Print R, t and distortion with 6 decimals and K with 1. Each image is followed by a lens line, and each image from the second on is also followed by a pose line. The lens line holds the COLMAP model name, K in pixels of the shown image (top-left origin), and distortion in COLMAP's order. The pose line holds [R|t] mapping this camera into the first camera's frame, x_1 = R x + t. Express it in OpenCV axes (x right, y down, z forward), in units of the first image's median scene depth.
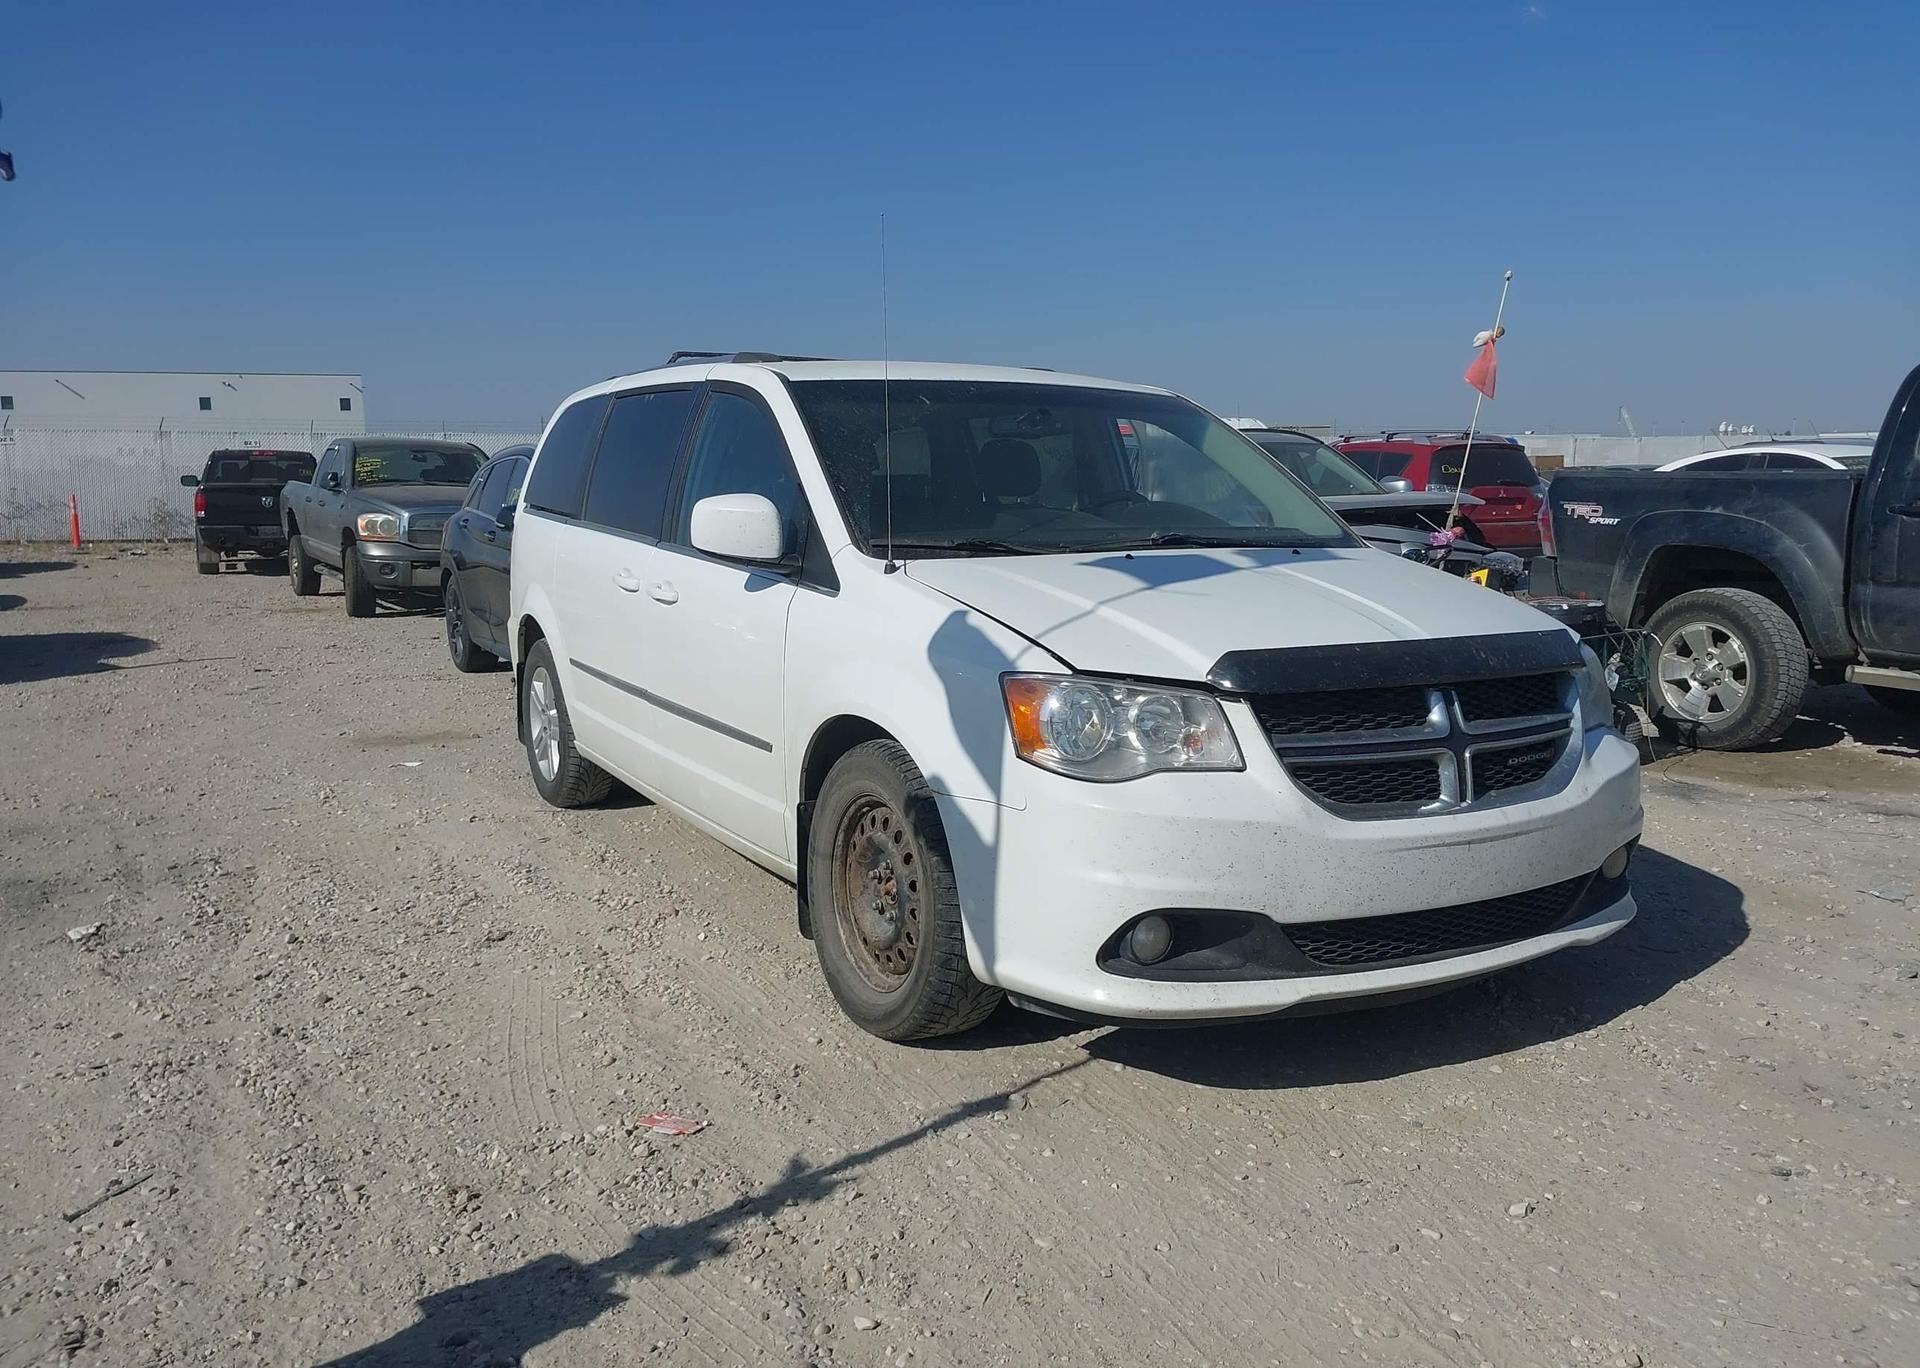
lens RADIAL K [[1507.1, 0, 942.6], [0, 1507.1, 643.8], [0, 0, 1]] dist [0.064411, -0.135634]
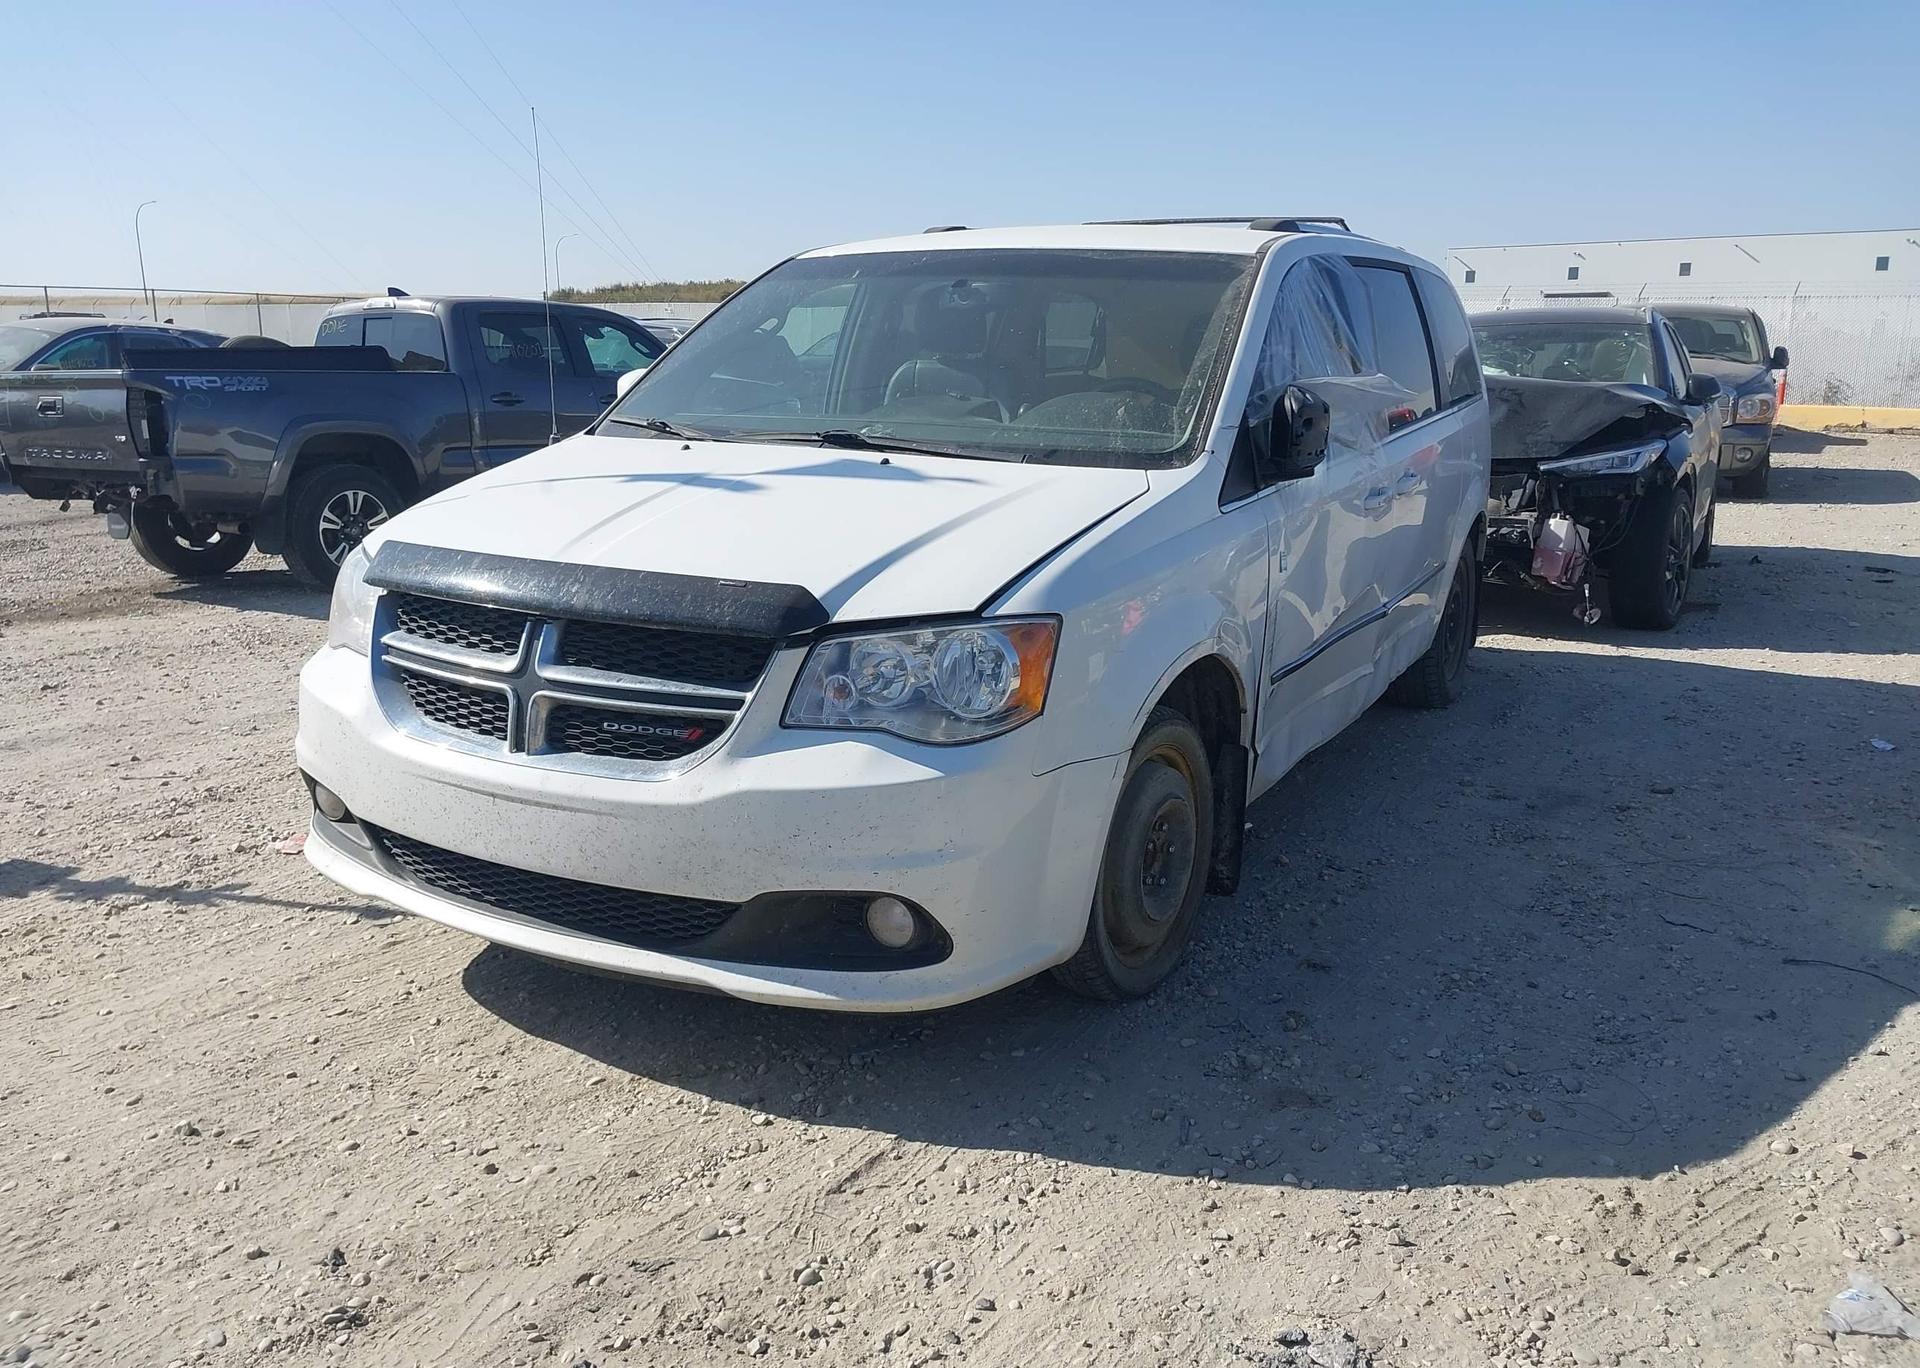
lens RADIAL K [[1507.1, 0, 942.6], [0, 1507.1, 643.8], [0, 0, 1]] dist [0.064411, -0.135634]
pose [[0.547013, 0.175502, -0.818521, 1.052672], [-0.102779, 0.984459, 0.142394, -0.093066], [0.830791, 0.006235, 0.556550, 0.649299]]
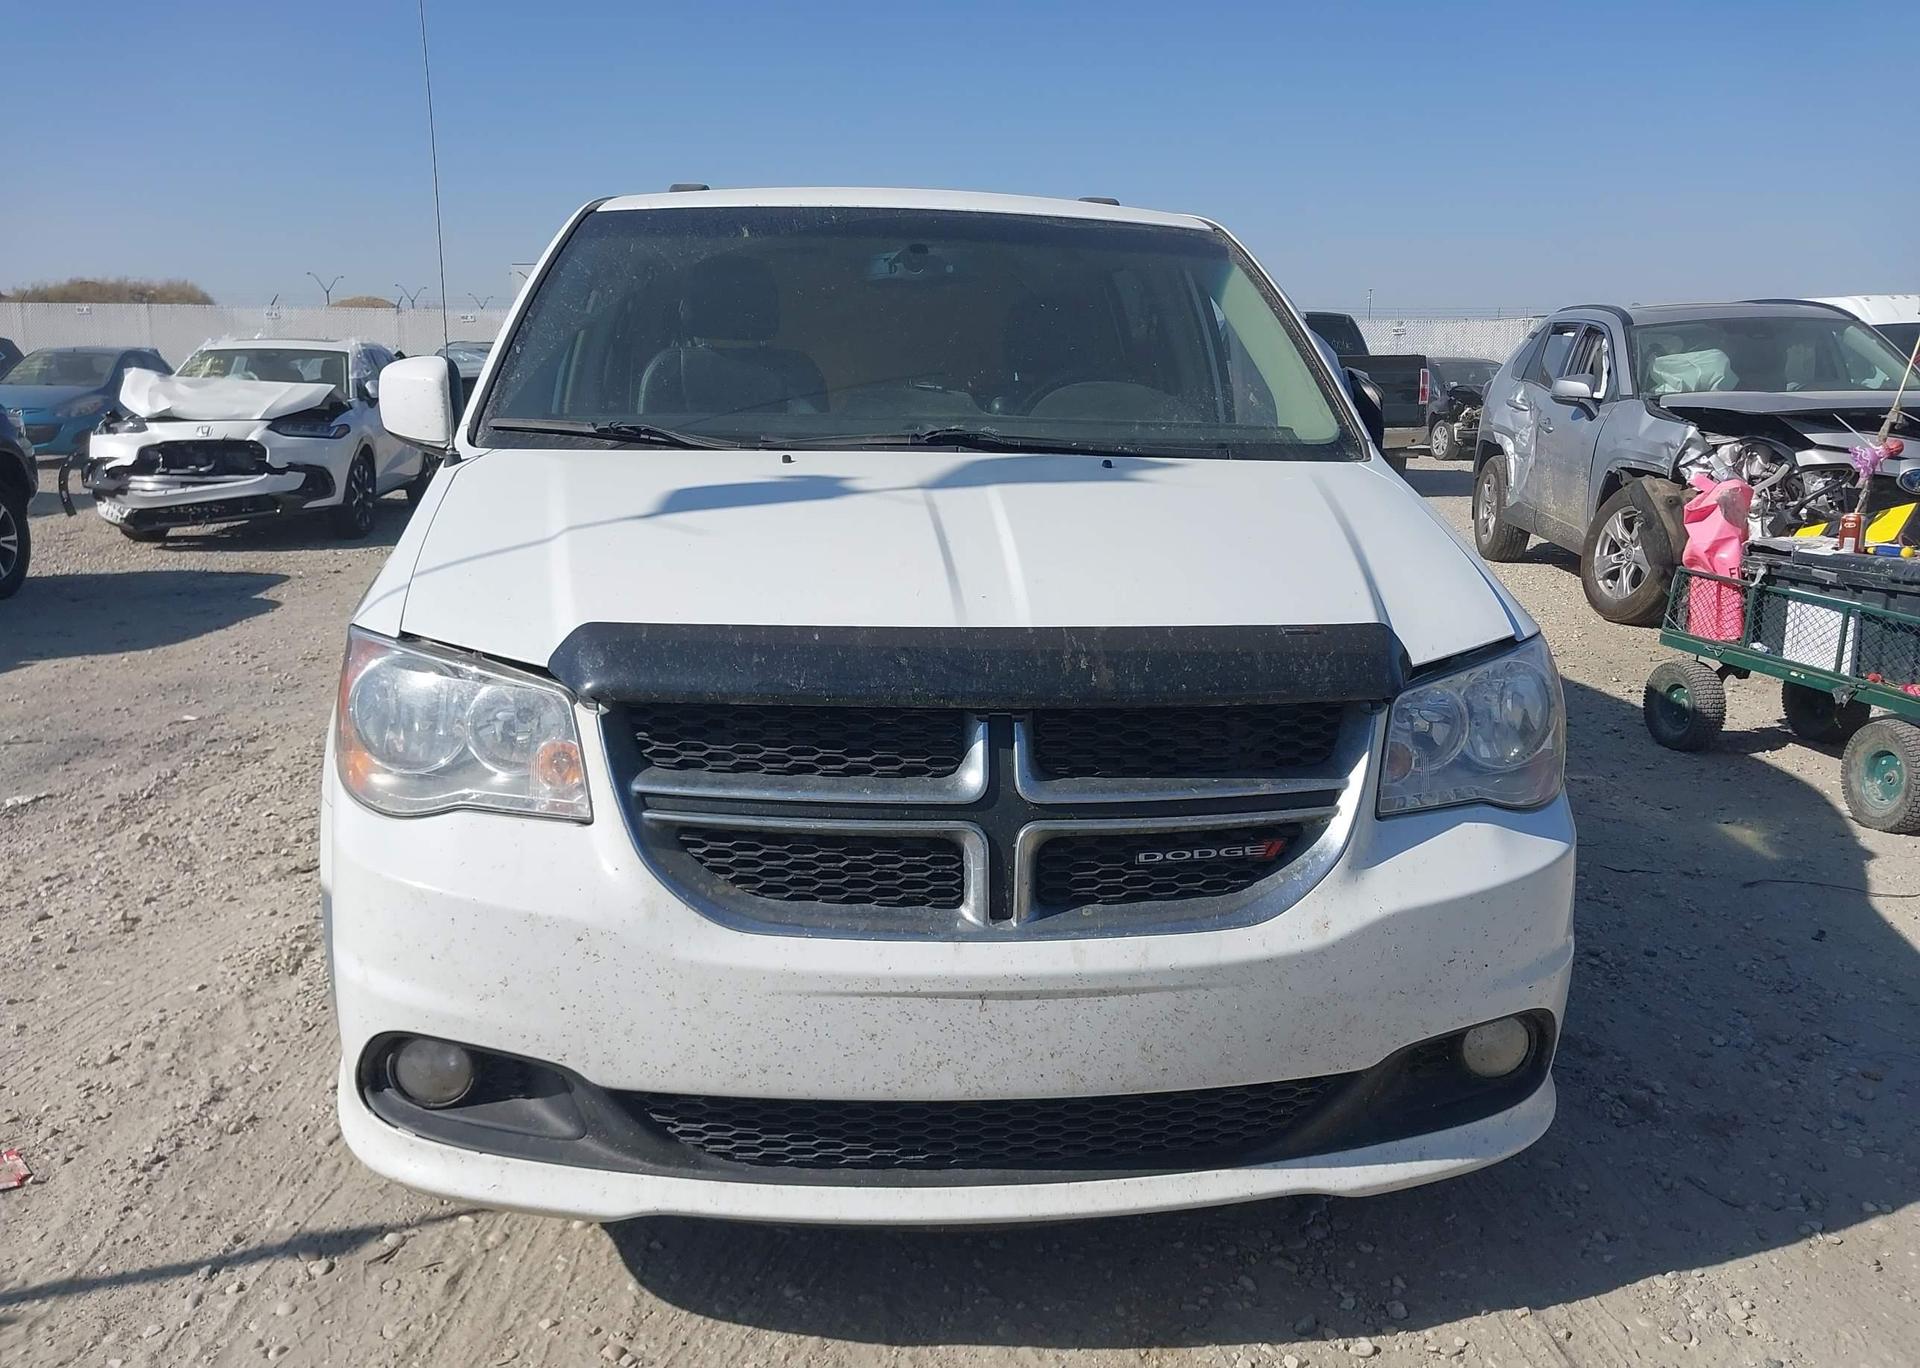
lens RADIAL K [[1435.9, 0, 960.0], [0, 1435.9, 684.0], [0, 0, 1]] dist [0.278411, -0.502877]
pose [[0.918954, 0.100881, -0.381244, 0.474367], [-0.060636, 0.991376, 0.116172, -0.040754], [0.389676, -0.083640, 0.917146, 0.455691]]
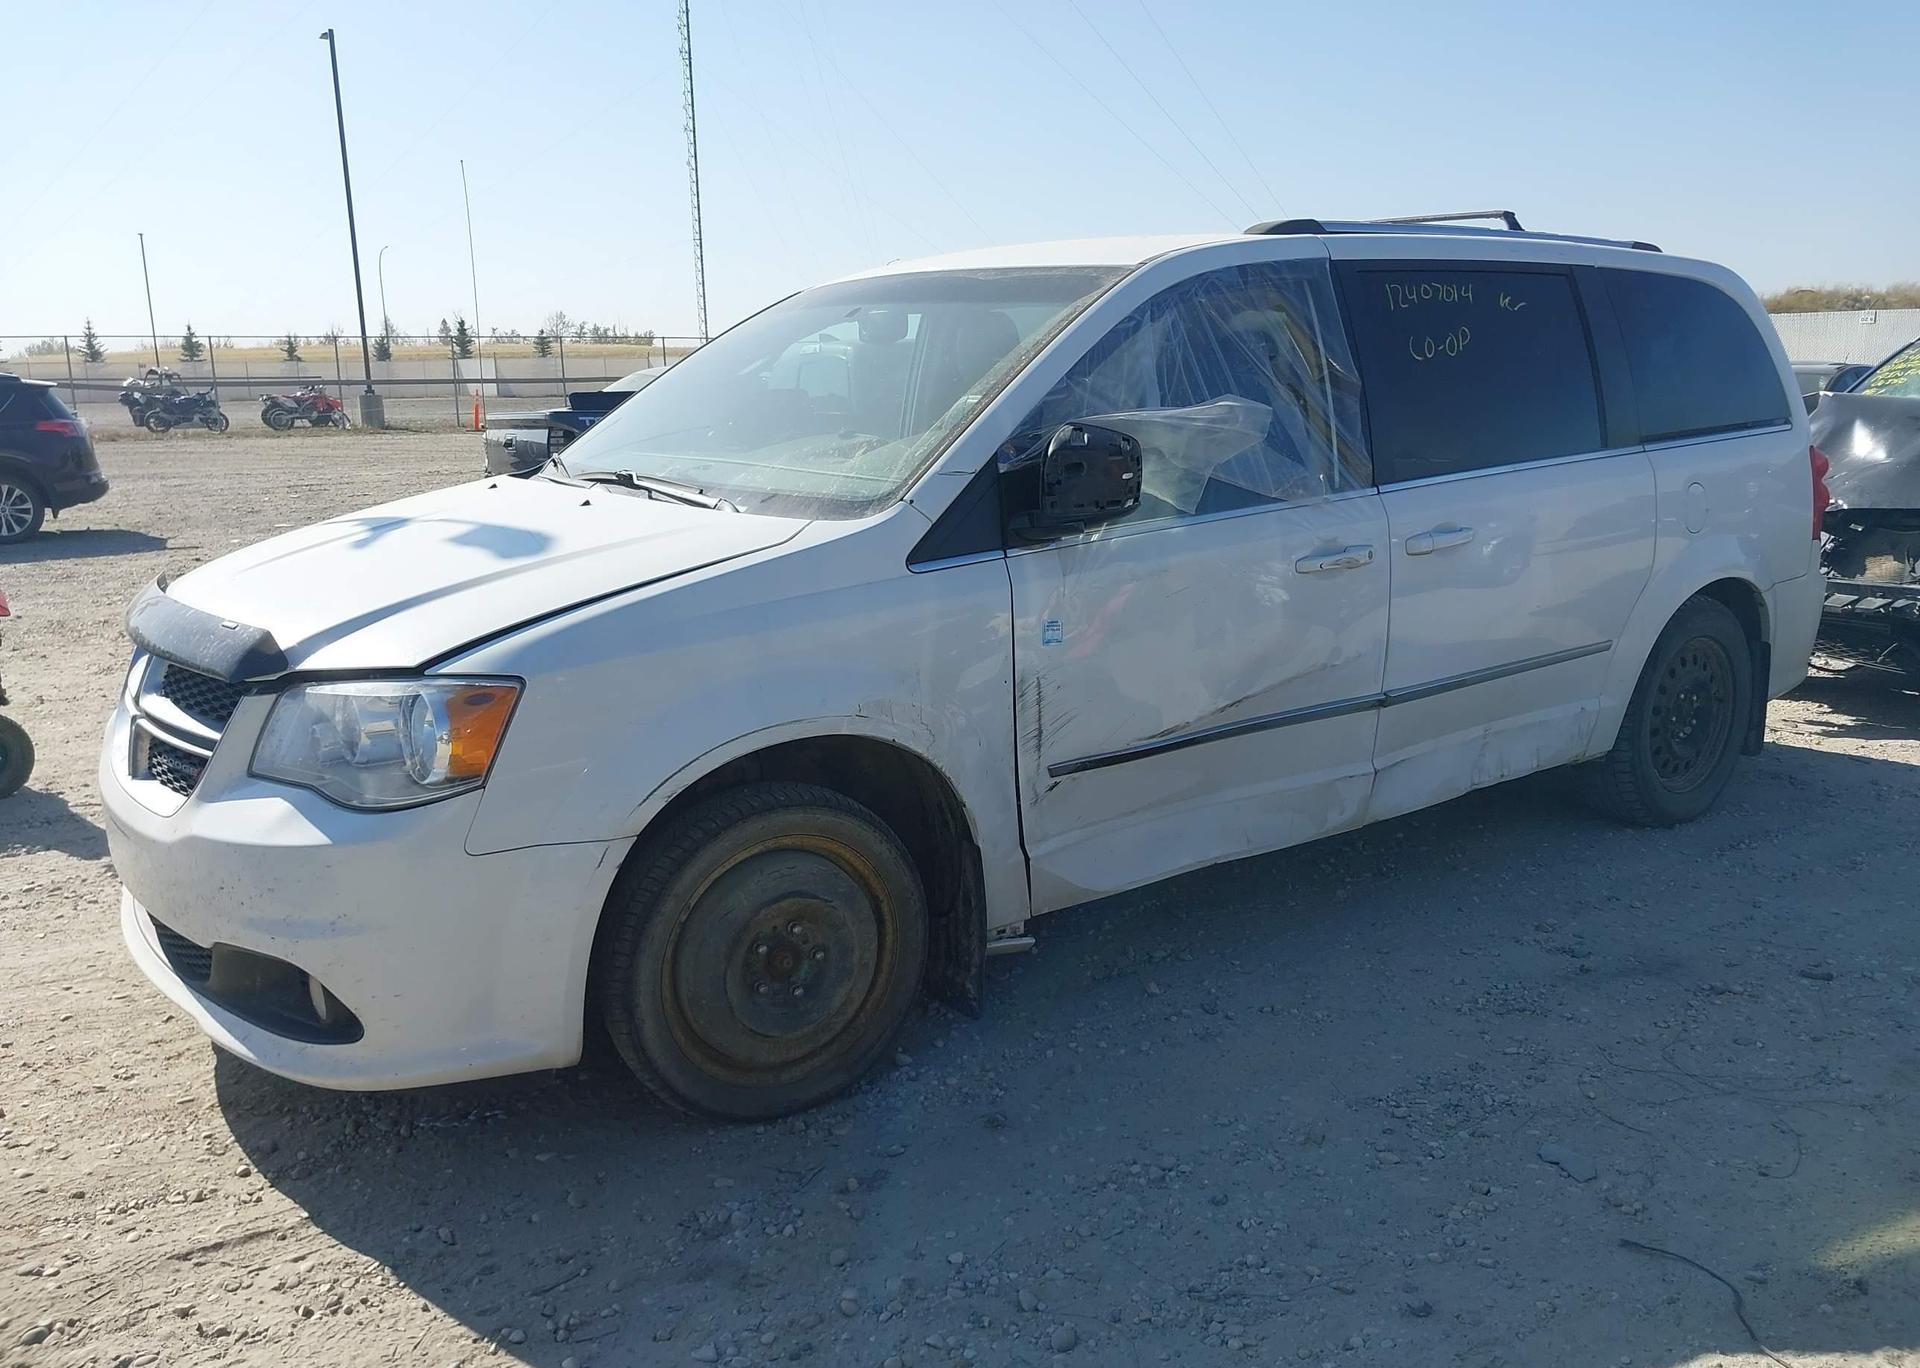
lens RADIAL K [[1542.7, 0, 960.2], [0, 1542.7, 605.9], [0, 0, 1]] dist [-0.004634, -0.001868]
pose [[0.139953, 0.155741, -0.977833, 1.173822], [-0.096797, 0.984974, 0.143024, -0.158867], [0.985415, 0.074635, 0.152925, 1.214960]]
